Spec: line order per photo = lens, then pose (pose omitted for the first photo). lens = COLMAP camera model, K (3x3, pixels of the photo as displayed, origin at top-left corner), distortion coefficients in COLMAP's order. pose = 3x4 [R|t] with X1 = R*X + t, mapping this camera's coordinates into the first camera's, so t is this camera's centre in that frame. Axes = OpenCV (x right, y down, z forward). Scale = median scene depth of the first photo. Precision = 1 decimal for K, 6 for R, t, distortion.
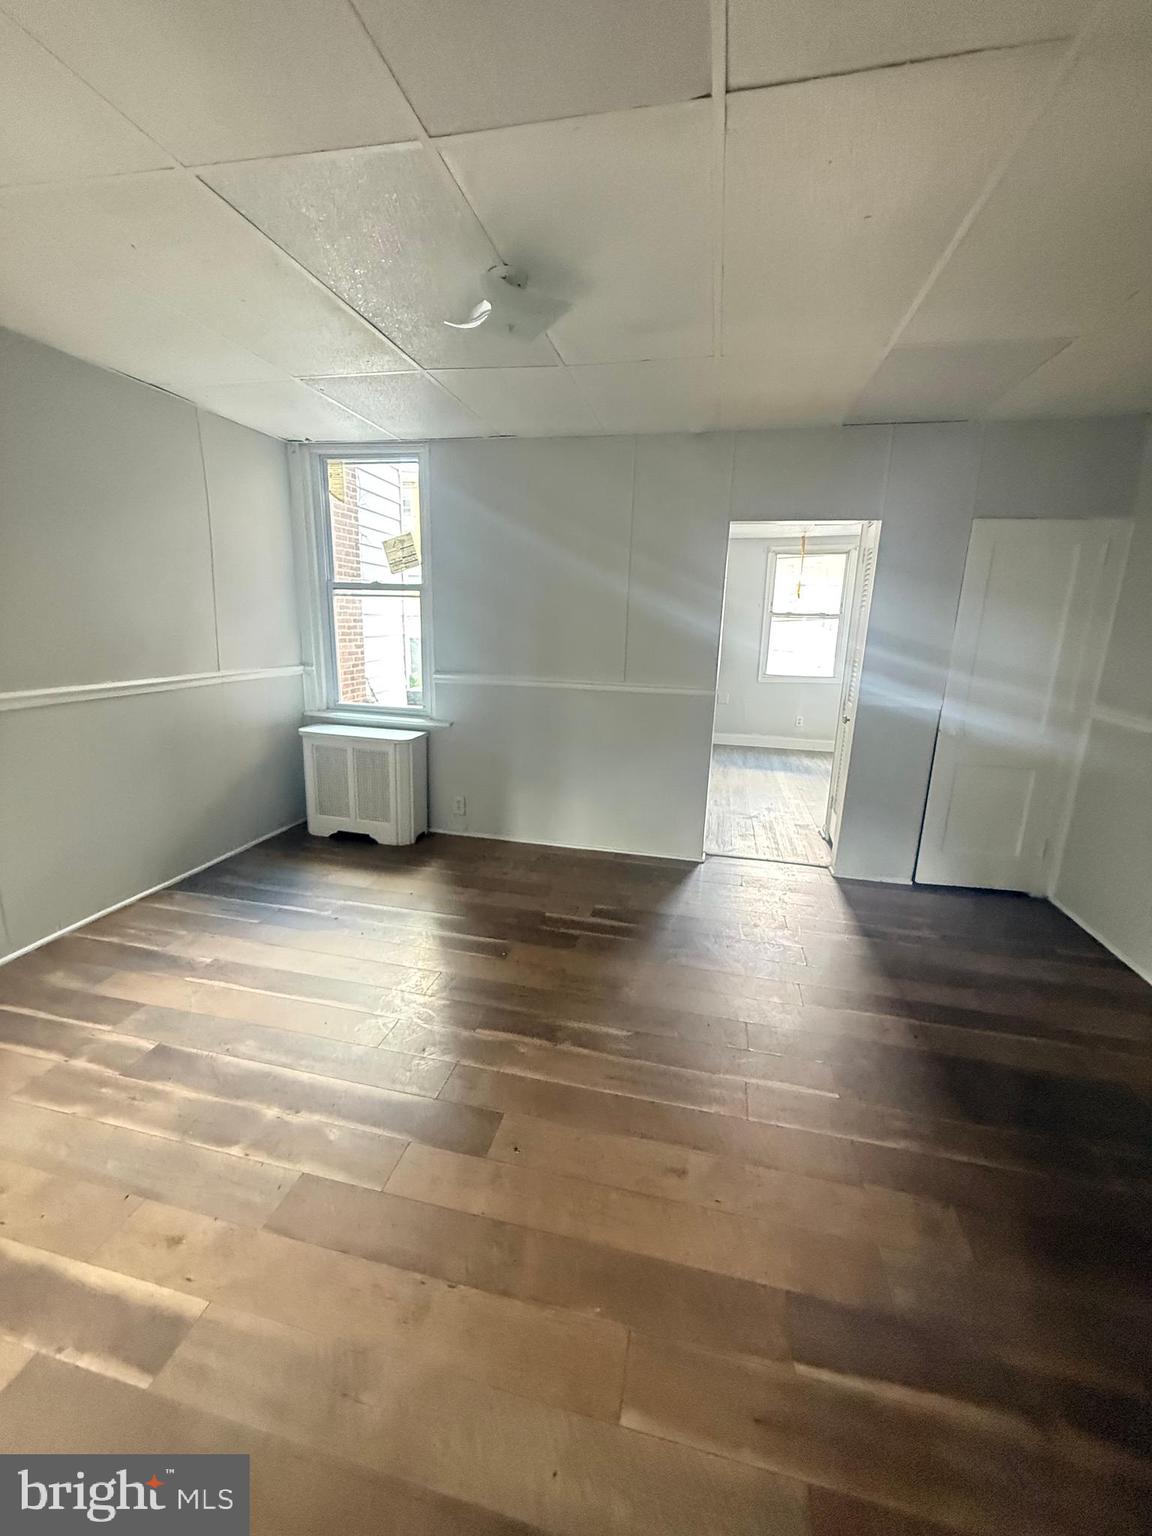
lens RADIAL K [[611.5, 0, 573.5], [0, 611.5, 763.2], [0, 0, 1]] dist [-0.000045, -0.000185]
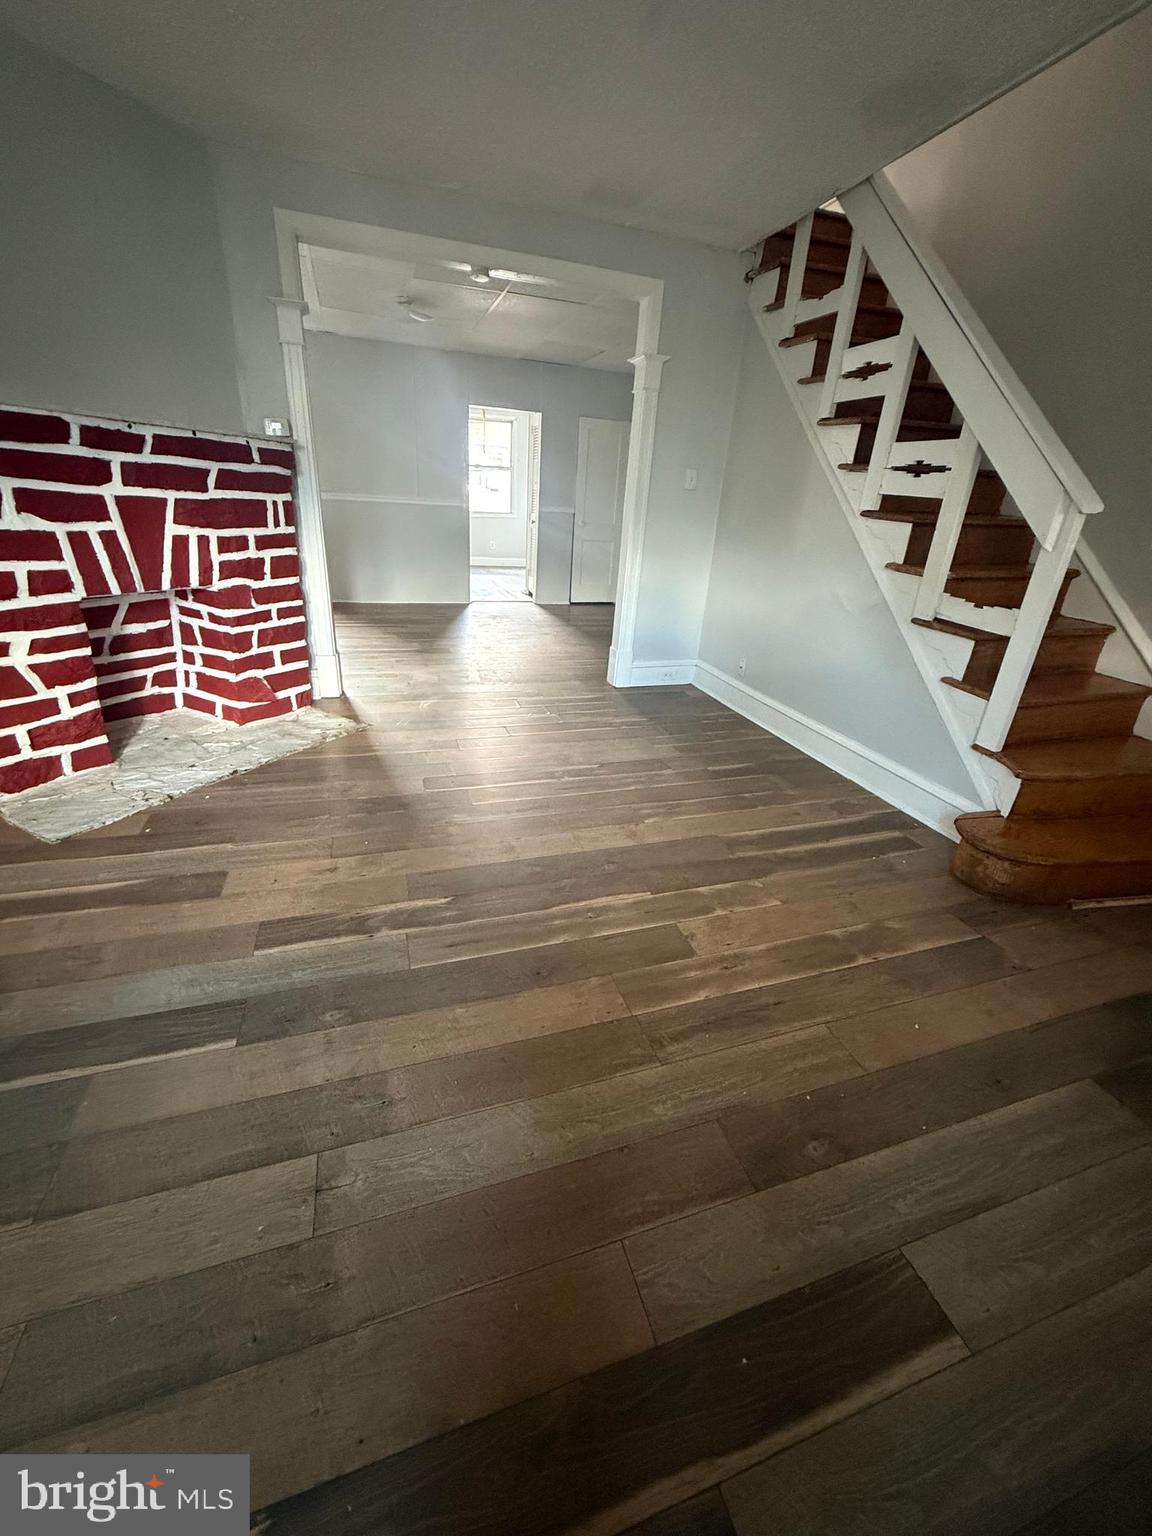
lens RADIAL K [[611.5, 0, 575.3], [0, 611.5, 764.0], [0, 0, 1]] dist [-0.000045, -0.000185]
pose [[0.858452, -0.185305, 0.478249, -0.496725], [0.084133, 0.970698, 0.225095, 0.243057], [-0.505946, -0.152997, 0.848887, -0.810106]]
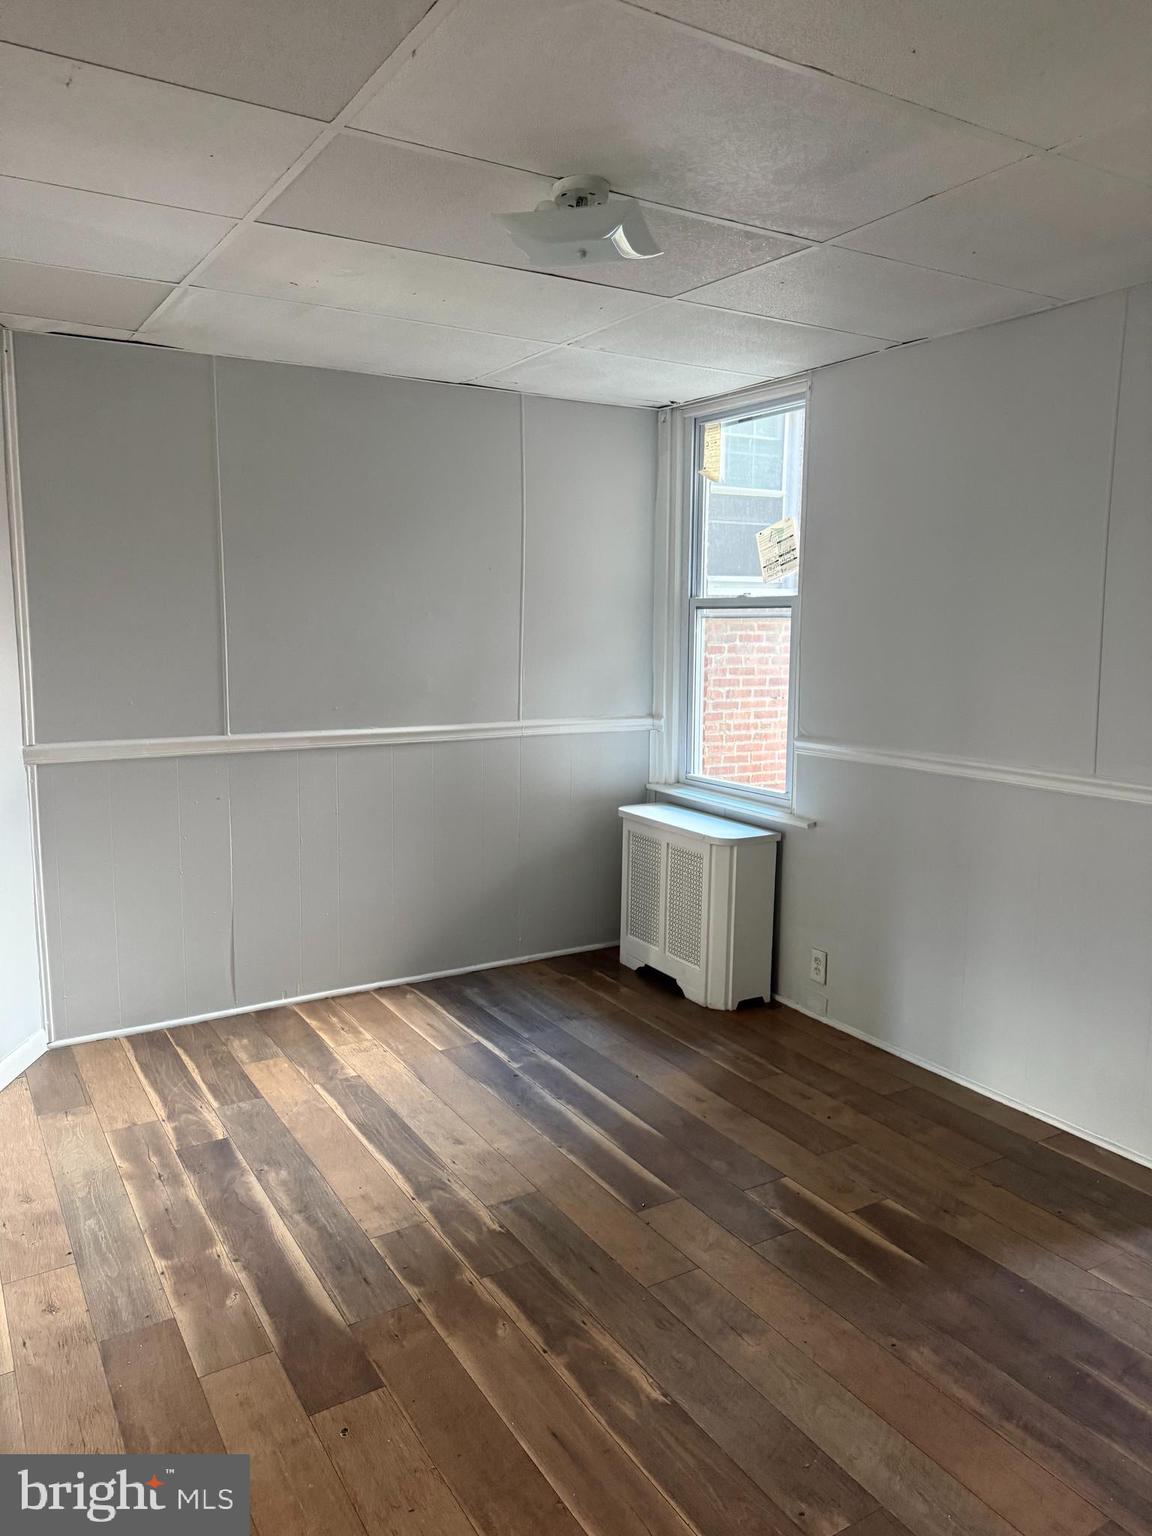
lens RADIAL K [[1078.4, 0, 567.2], [0, 1078.4, 768.8], [0, 0, 1]] dist [0.036291, -0.039828]
pose [[0.694093, 0.076120, -0.715849, 0.393199], [-0.151931, 0.987485, -0.042310, -0.038788], [0.703670, 0.138126, 0.696972, 0.097852]]
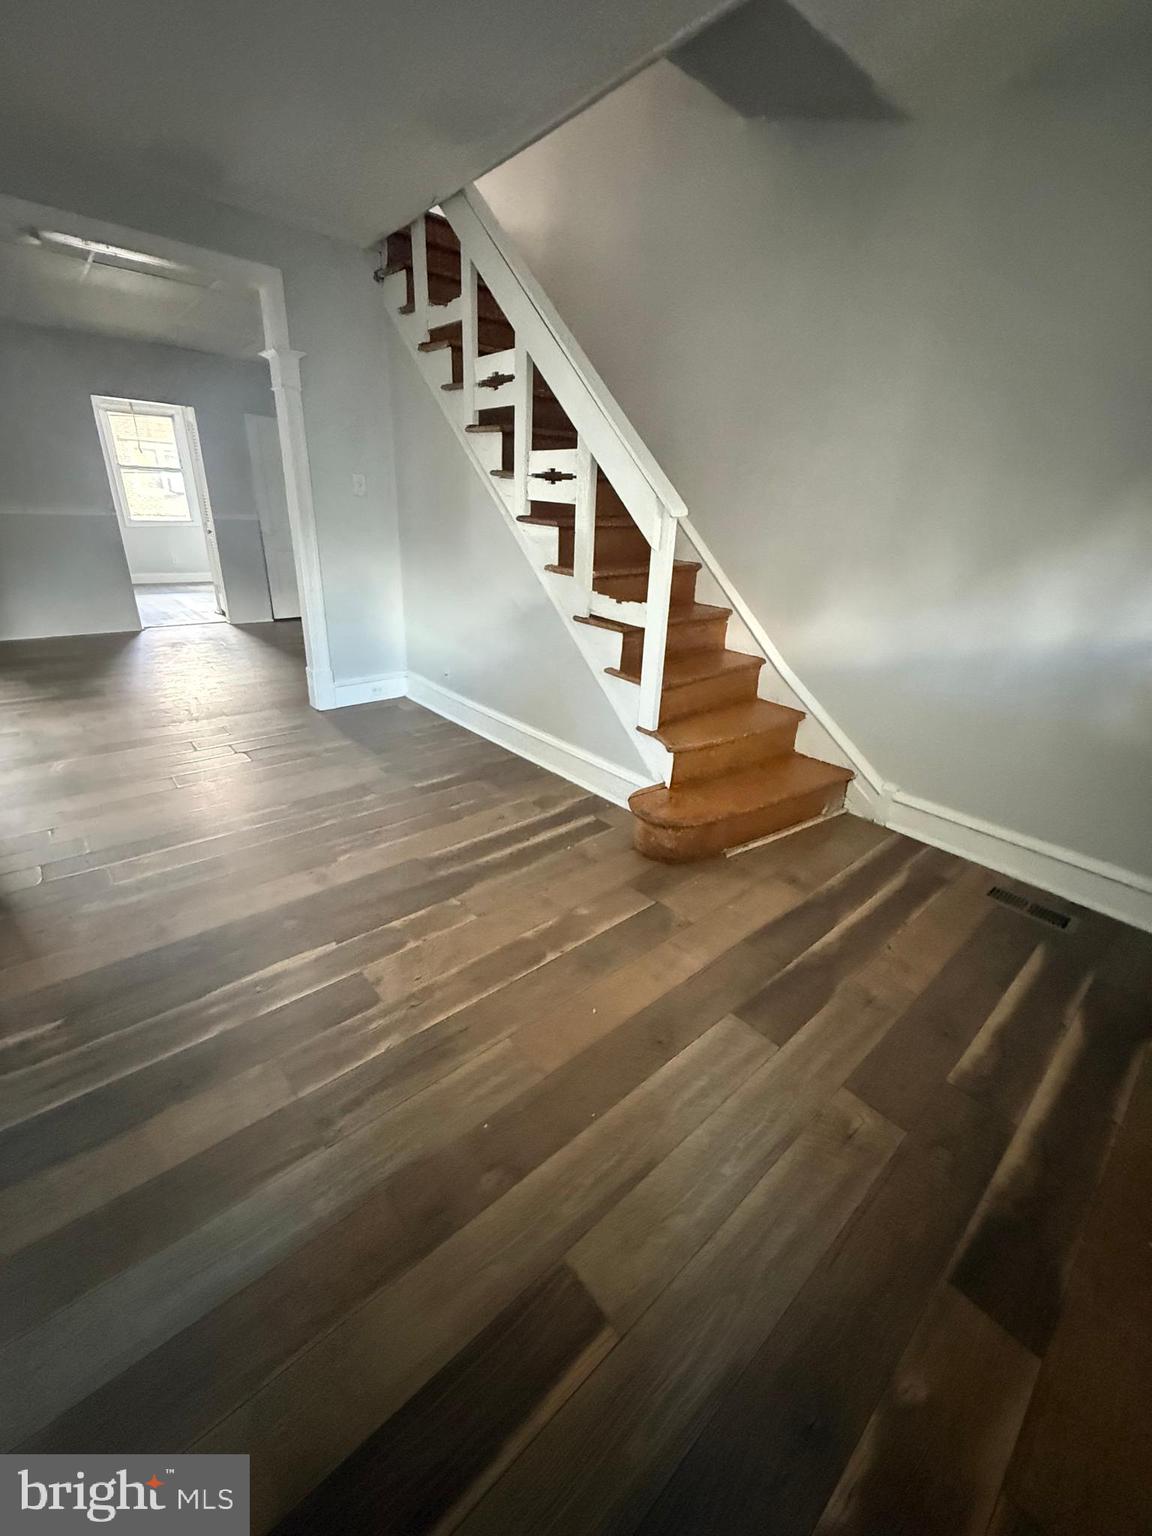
lens RADIAL K [[611.5, 0, 577.4], [0, 611.5, 764.6], [0, 0, 1]] dist [-0.000045, -0.000185]
pose [[0.590474, -0.311115, 0.744680, -0.407467], [0.159695, 0.949507, 0.270062, 0.242568], [-0.791099, -0.040543, 0.610343, -0.852805]]
